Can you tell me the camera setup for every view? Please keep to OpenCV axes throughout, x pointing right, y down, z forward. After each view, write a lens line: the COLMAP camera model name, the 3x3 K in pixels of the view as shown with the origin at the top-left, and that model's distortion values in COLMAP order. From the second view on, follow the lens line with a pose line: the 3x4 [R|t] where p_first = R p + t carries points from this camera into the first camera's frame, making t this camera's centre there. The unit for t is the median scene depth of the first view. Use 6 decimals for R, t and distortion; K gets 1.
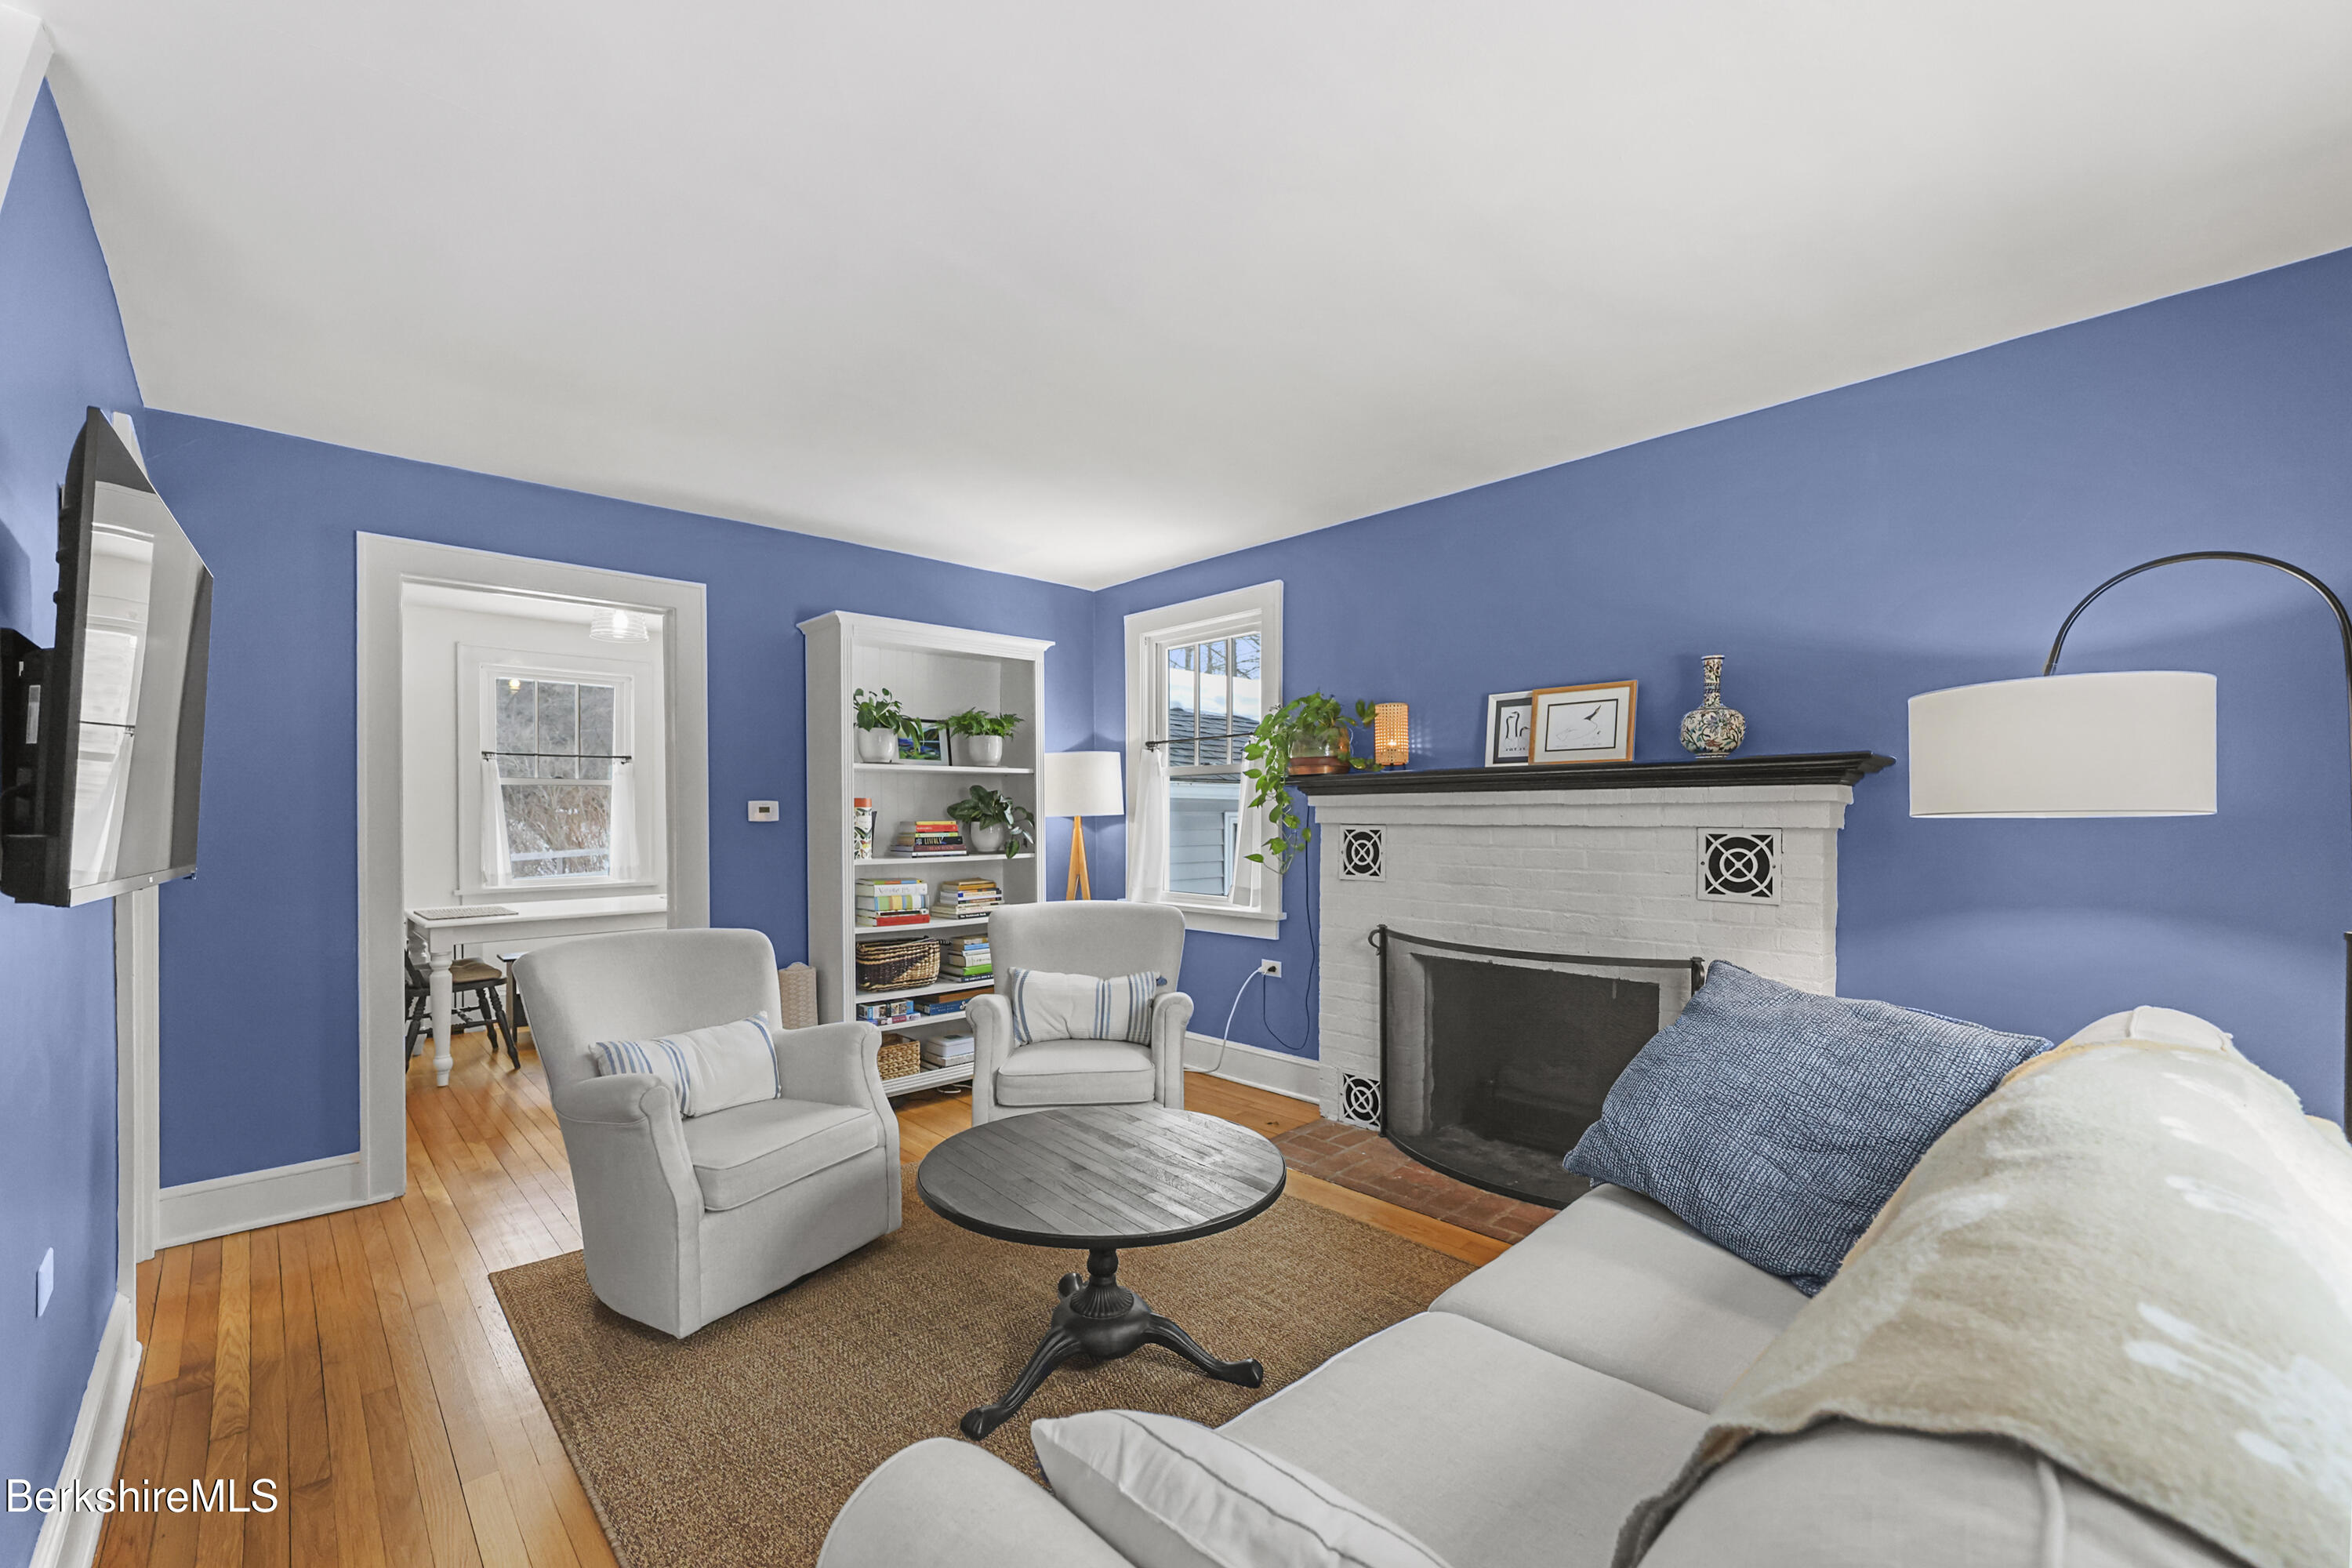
lens RADIAL K [[969.9, 0, 1174.7], [0, 969.9, 822.4], [0, 0, 1]] dist [-0.000199, -0.000024]
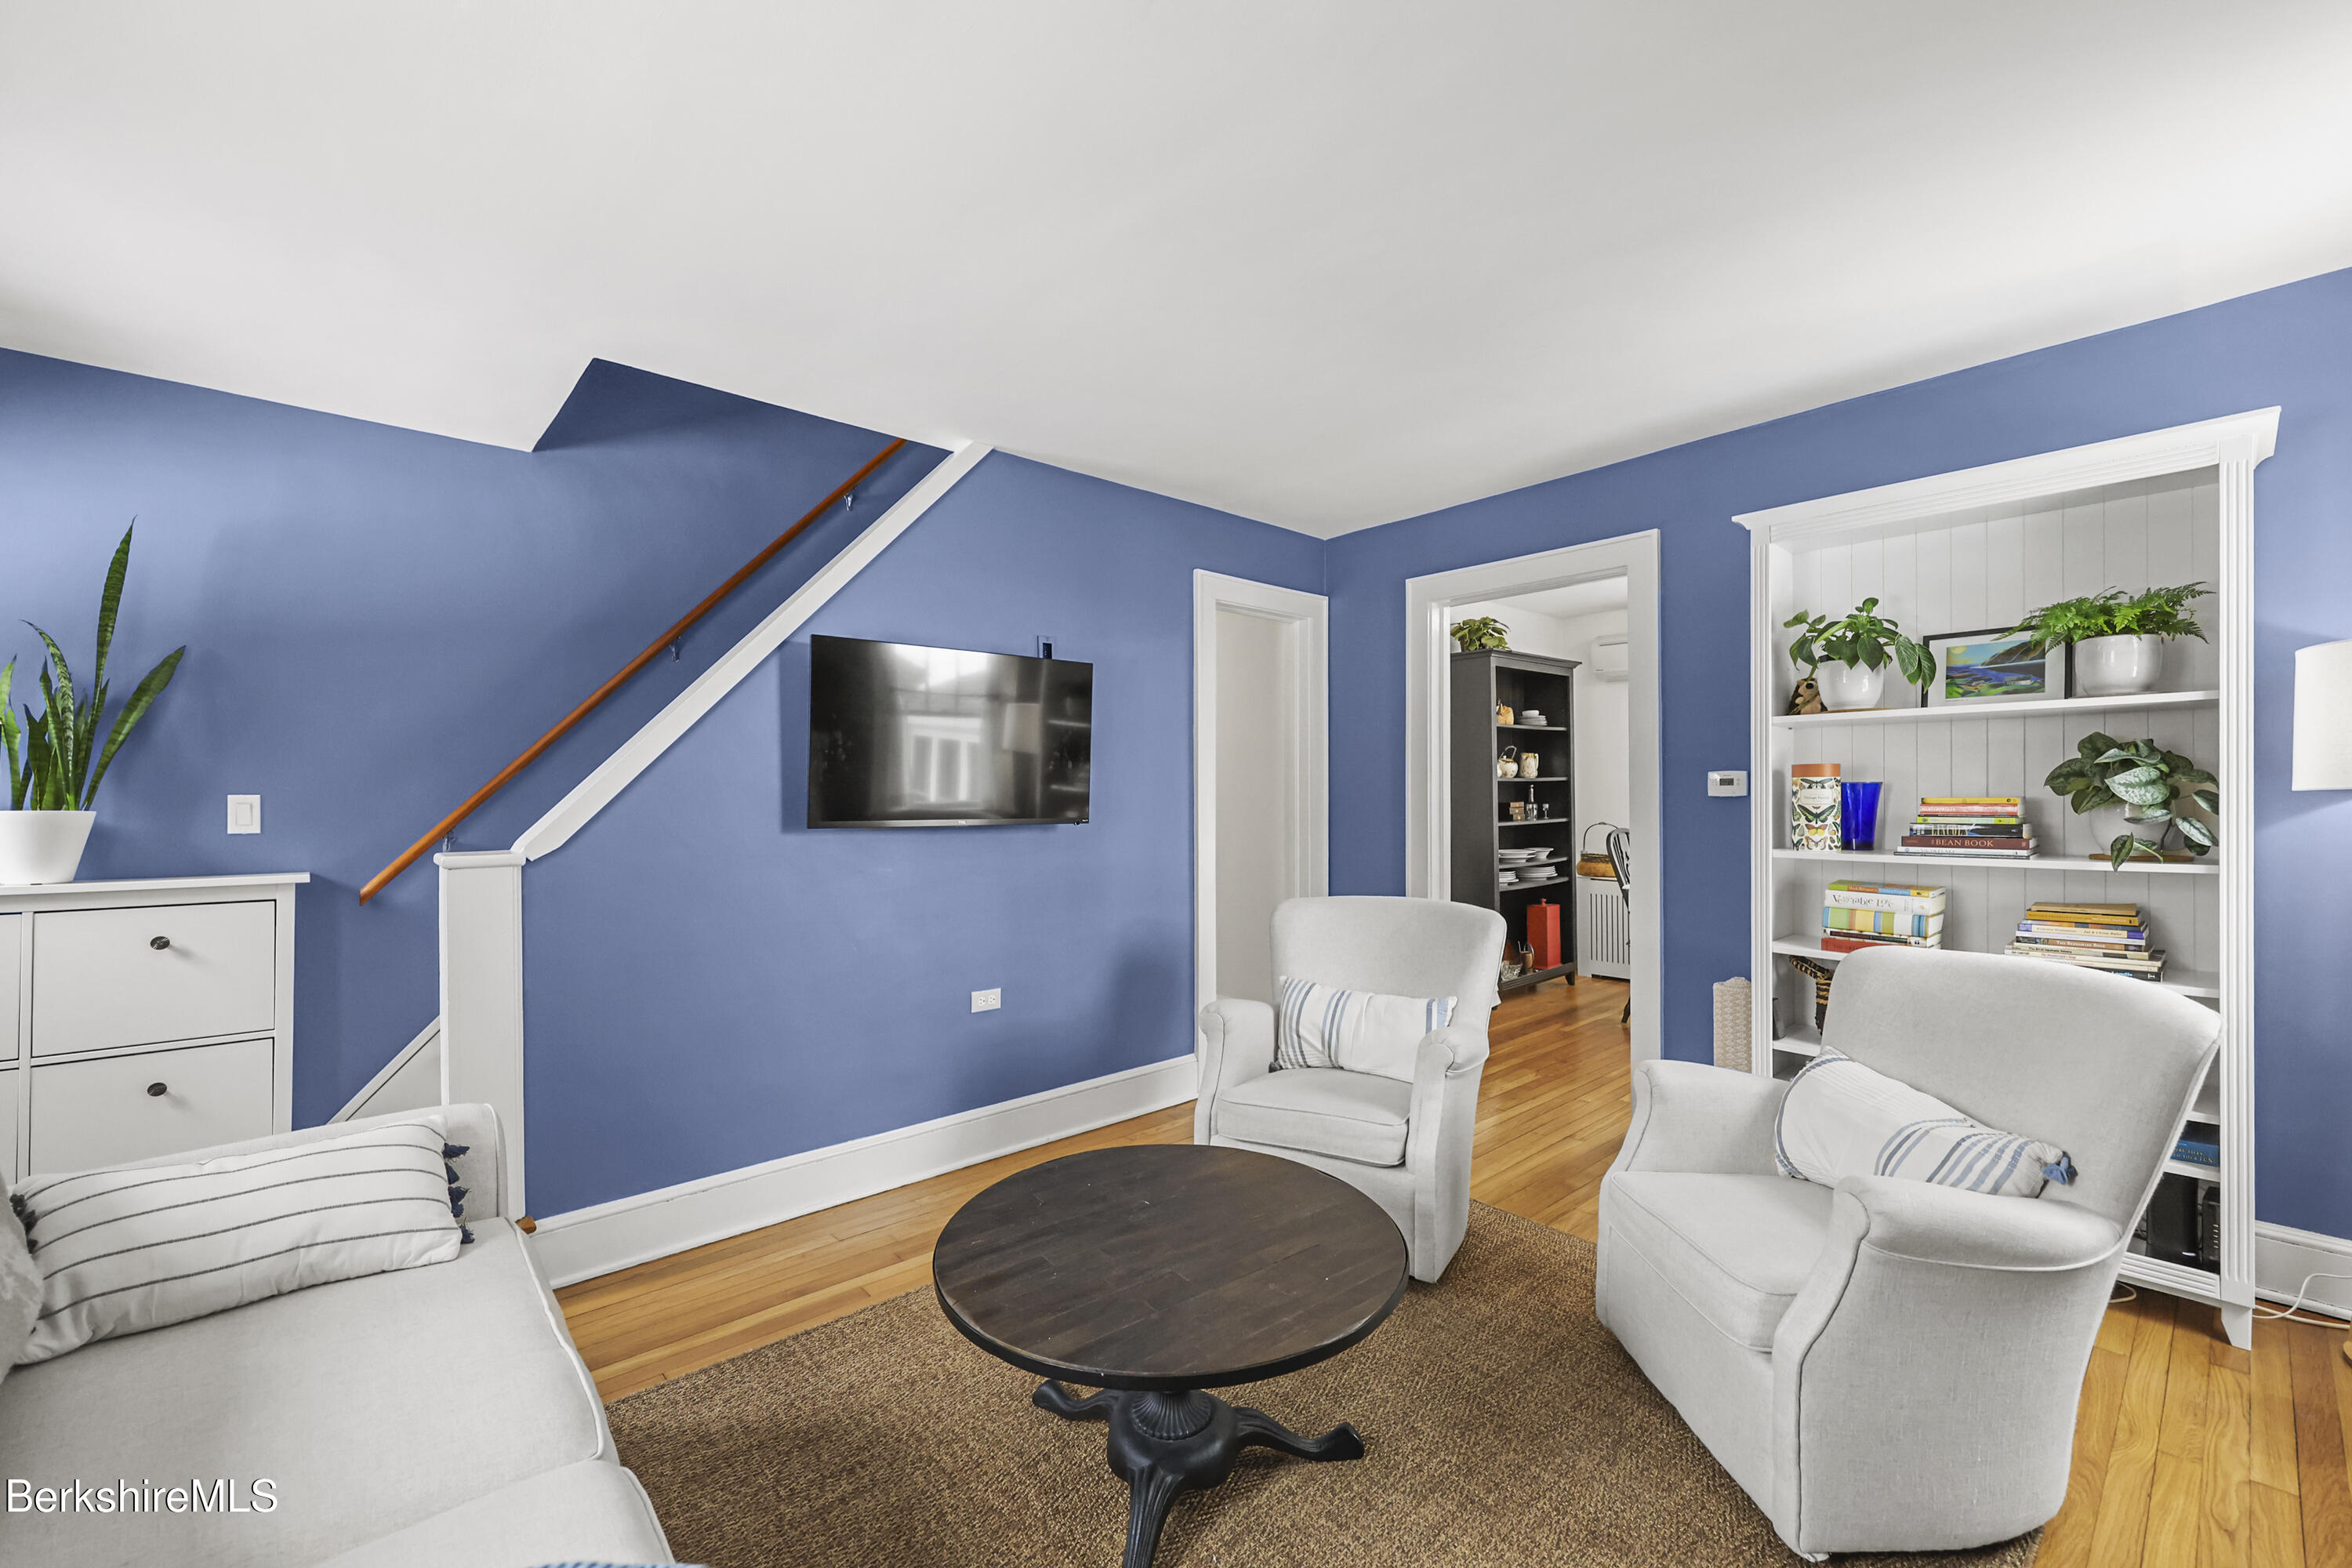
lens RADIAL K [[963.6, 0, 1176.0], [0, 963.6, 784.0], [0, 0, 1]] dist [-0.000140, -0.000029]
pose [[-0.021483, -0.007844, -0.999738, 0.355953], [0.000397, 0.999969, -0.007854, -0.004866], [0.999769, -0.000565, -0.021479, 0.506970]]
